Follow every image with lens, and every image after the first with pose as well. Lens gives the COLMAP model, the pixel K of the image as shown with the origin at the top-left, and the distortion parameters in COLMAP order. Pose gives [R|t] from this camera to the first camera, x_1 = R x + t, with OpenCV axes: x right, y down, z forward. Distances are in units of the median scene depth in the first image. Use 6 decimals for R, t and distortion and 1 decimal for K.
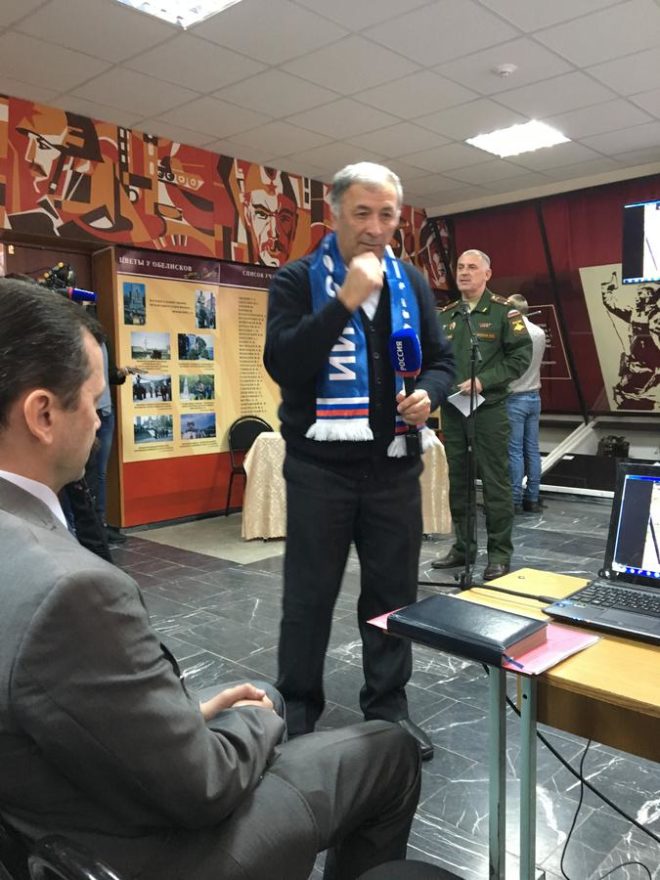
lens RADIAL K [[734.7, 0, 328.4], [0, 734.7, 439.6], [0, 0, 1]] dist [0.009806, -0.048118]
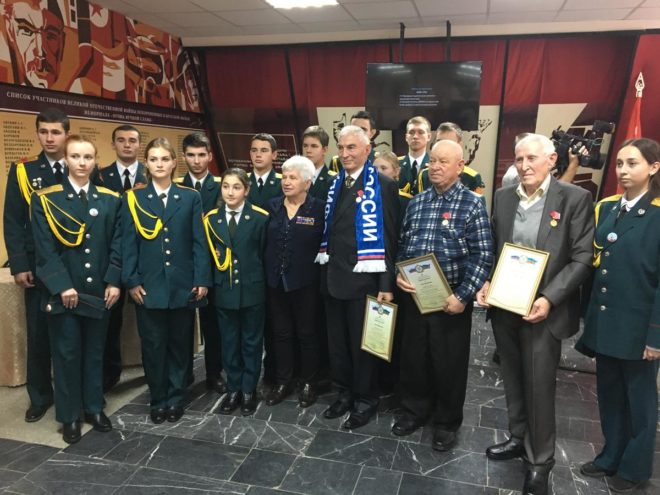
lens RADIAL K [[551.0, 0, 329.1], [0, 551.0, 249.2], [0, 0, 1]] dist [0.009806, -0.048118]
pose [[0.892287, -0.037921, 0.449873, -0.066777], [0.002665, 0.996891, 0.078746, -0.080412], [-0.451461, -0.069065, 0.889614, 0.186738]]
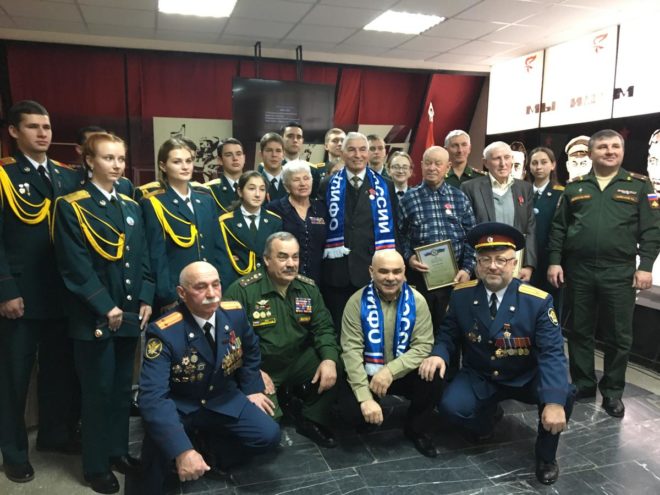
lens RADIAL K [[551.0, 0, 334.1], [0, 551.0, 246.1], [0, 0, 1]] dist [0.009806, -0.048118]
pose [[0.493861, -0.076136, 0.866201, -0.331954], [0.059982, 0.996769, 0.053414, -0.067995], [-0.867469, 0.025578, 0.496832, 0.376409]]
